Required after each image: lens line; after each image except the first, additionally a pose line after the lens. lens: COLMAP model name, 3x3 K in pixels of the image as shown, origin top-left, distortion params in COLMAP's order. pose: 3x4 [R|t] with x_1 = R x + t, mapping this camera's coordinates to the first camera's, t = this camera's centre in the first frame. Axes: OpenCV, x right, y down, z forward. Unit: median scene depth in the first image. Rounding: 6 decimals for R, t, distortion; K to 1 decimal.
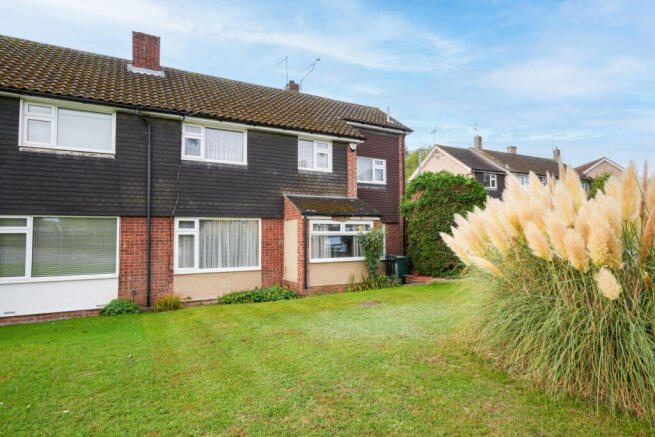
lens RADIAL K [[372.5, 0, 327.5], [0, 372.5, 218.5], [0, 0, 1]] dist [0.000106, -0.000348]
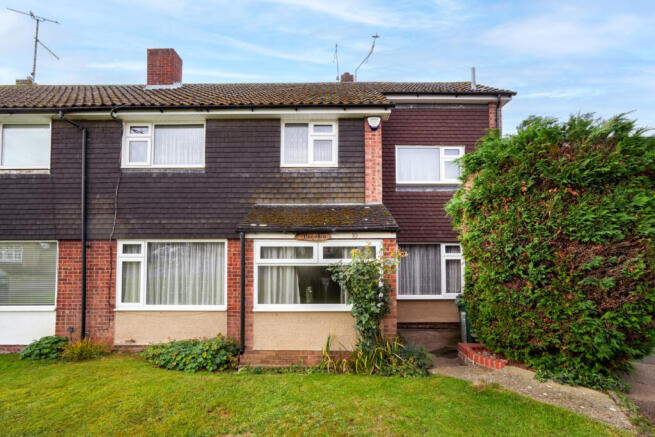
lens RADIAL K [[293.3, 0, 328.1], [0, 293.3, 243.0], [0, 0, 1]] dist [-0.006407, -0.000116]
pose [[0.873918, -0.012867, -0.485903, 0.282685], [0.018666, 0.999801, 0.007096, 0.006712], [0.485714, -0.015272, 0.873984, 0.623410]]
